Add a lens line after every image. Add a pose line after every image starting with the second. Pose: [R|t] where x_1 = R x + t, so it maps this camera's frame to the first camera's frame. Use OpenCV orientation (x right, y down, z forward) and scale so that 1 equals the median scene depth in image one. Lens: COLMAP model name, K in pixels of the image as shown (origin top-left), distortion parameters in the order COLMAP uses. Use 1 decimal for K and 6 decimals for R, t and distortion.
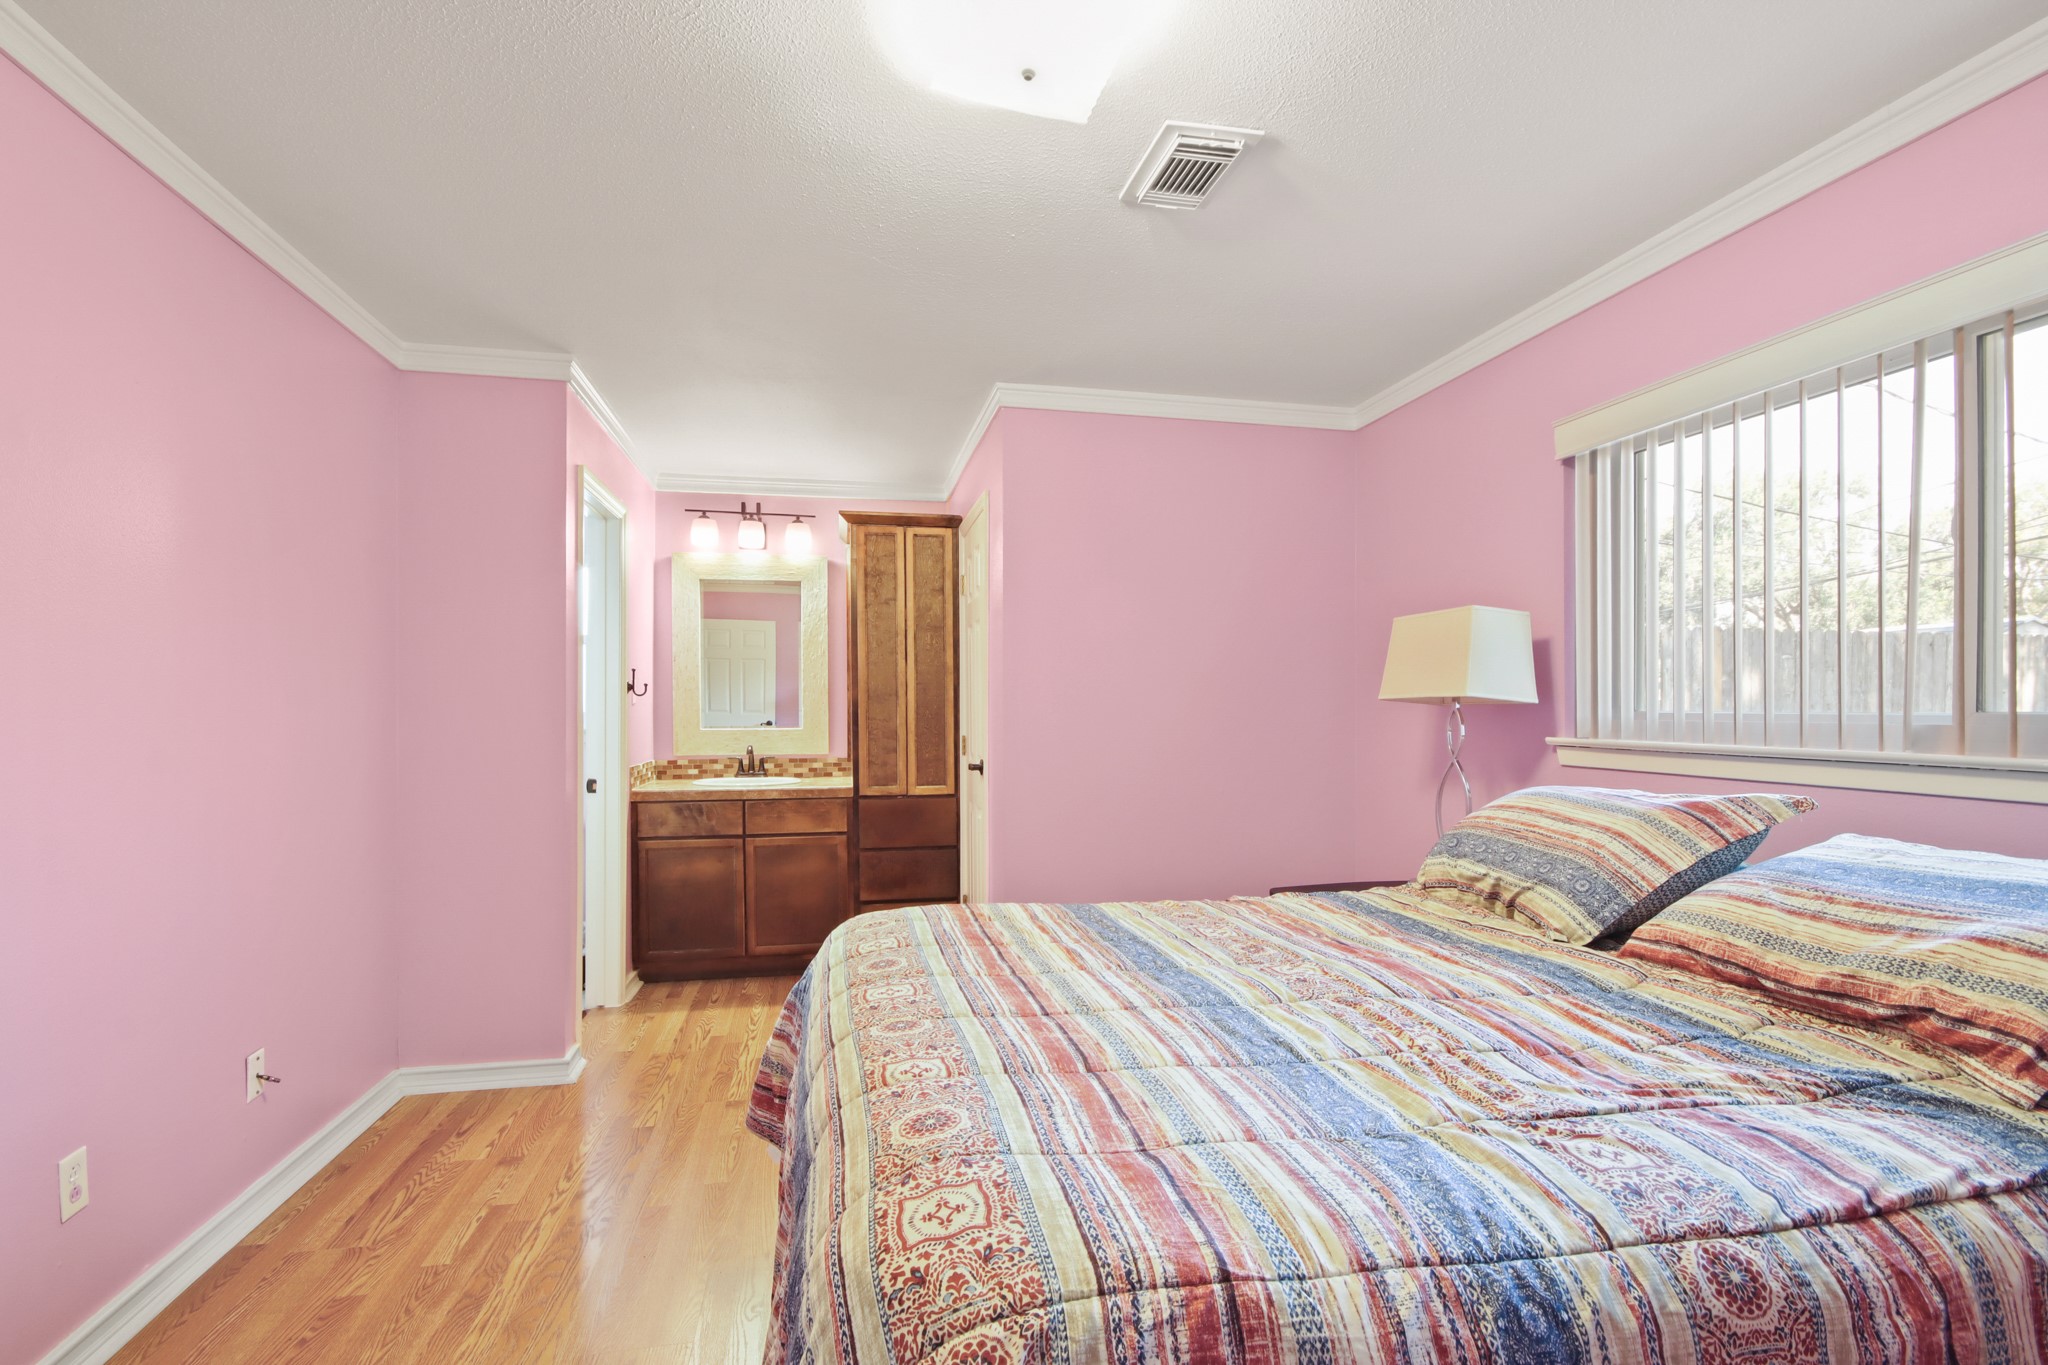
lens RADIAL K [[974.3, 0, 1020.4], [0, 974.3, 694.3], [0, 0, 1]] dist [0.024992, -0.024251]
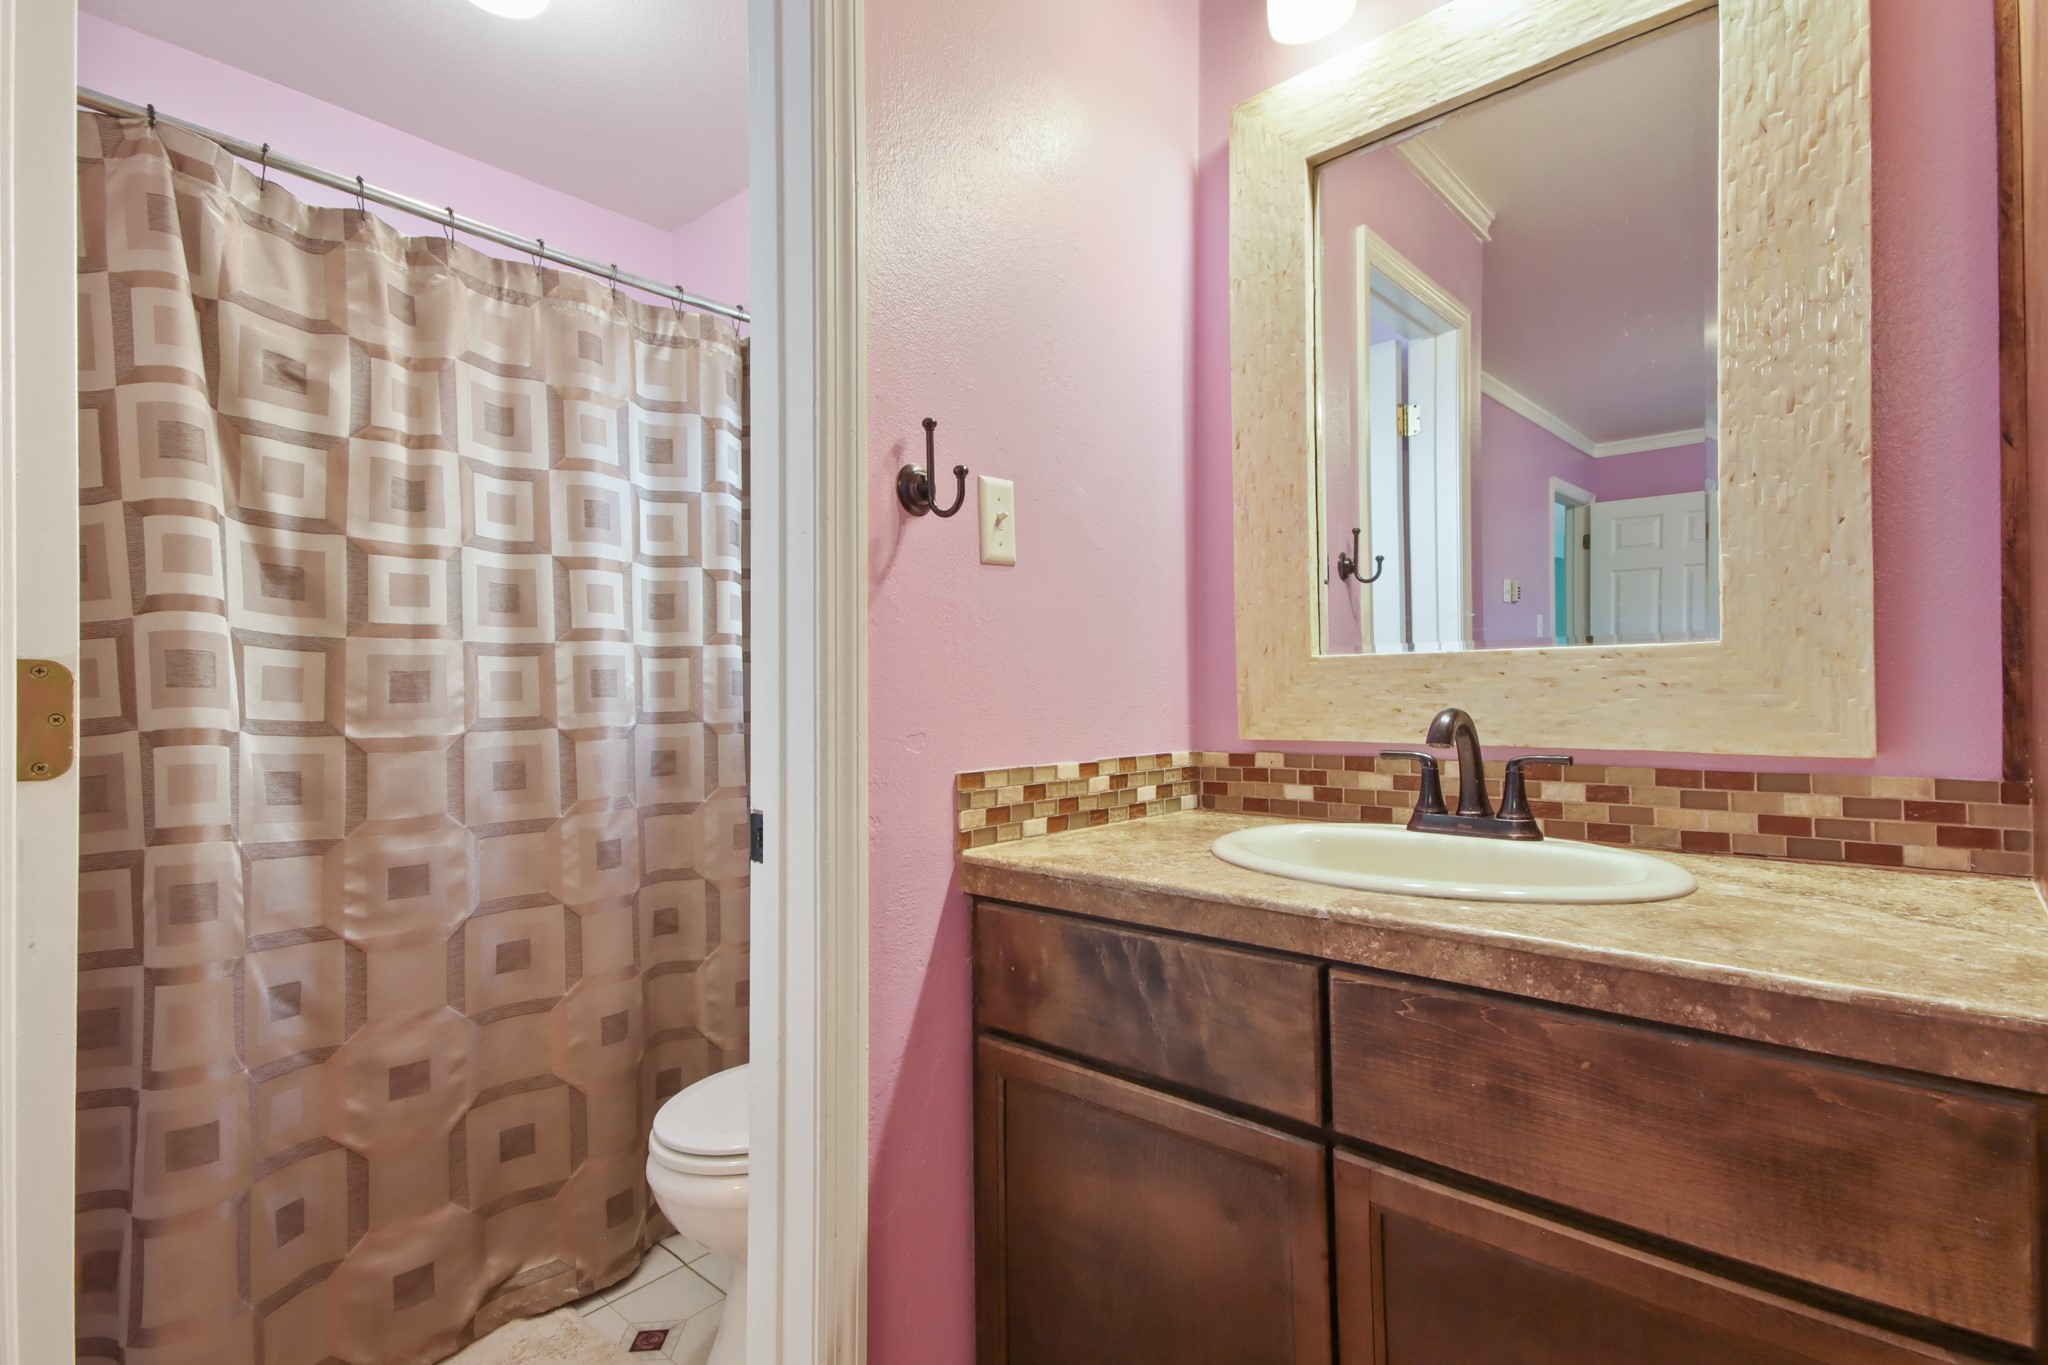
lens RADIAL K [[925.6, 0, 1060.6], [0, 925.6, 688.1], [0, 0, 1]] dist [0.039024, -0.000009]
pose [[0.601241, -0.009998, -0.799006, -0.332895], [0.018151, 0.999835, 0.001148, 0.102462], [0.798862, -0.015193, 0.601323, 1.777029]]
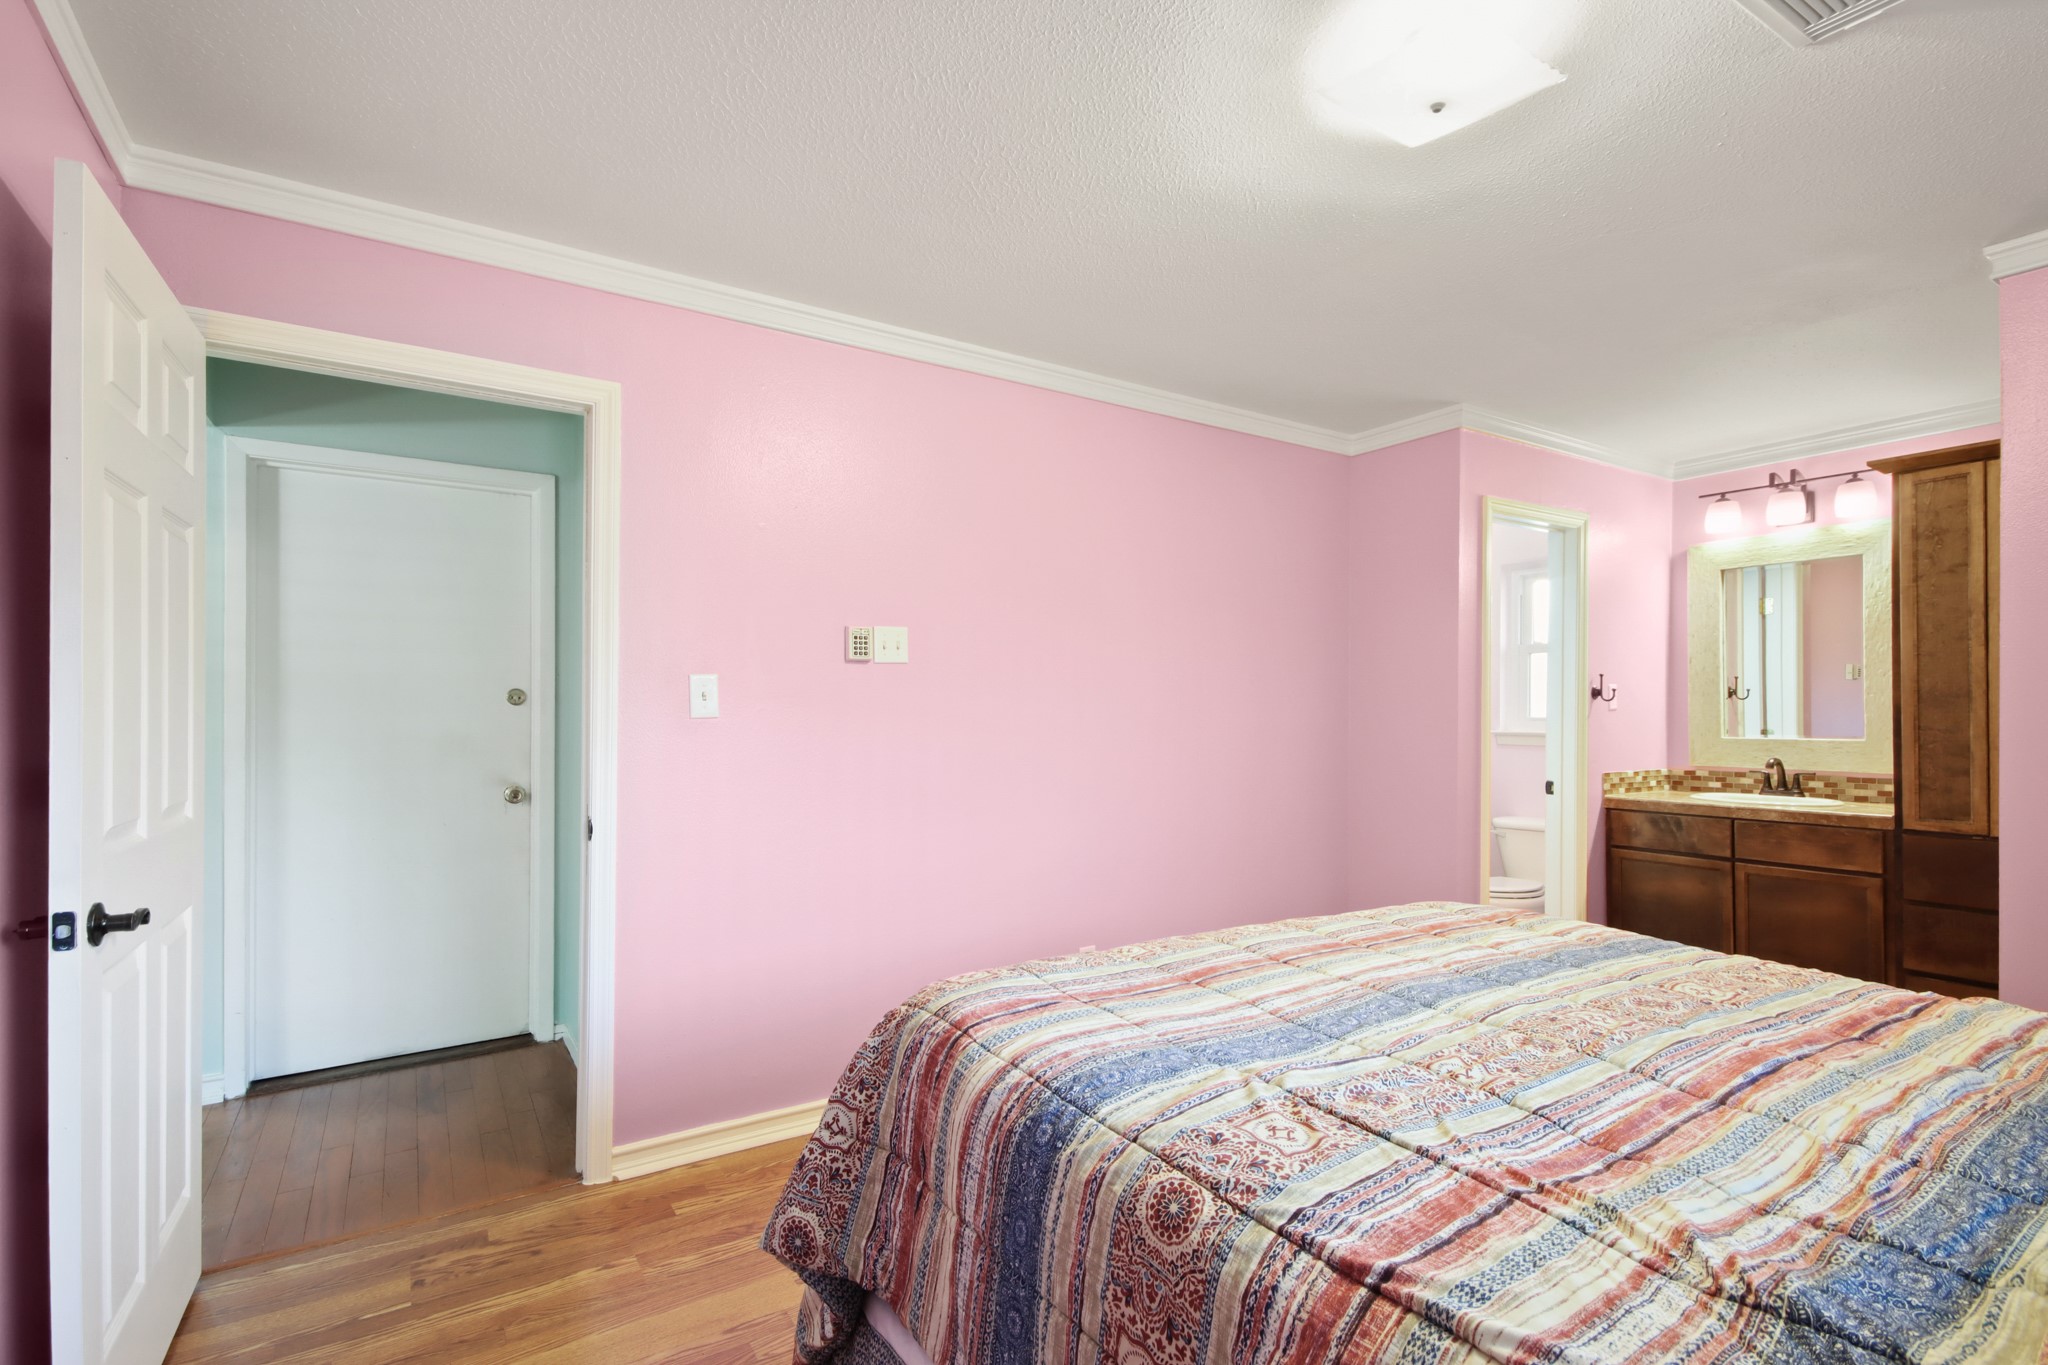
lens RADIAL K [[997.4, 0, 1025.4], [0, 997.4, 705.3], [0, 0, 1]] dist [0.027141, -0.000260]
pose [[0.350749, -0.005663, -0.936453, 0.737387], [0.009334, 0.999953, -0.002551, 0.005650], [0.936423, -0.007846, 0.350785, 0.180973]]
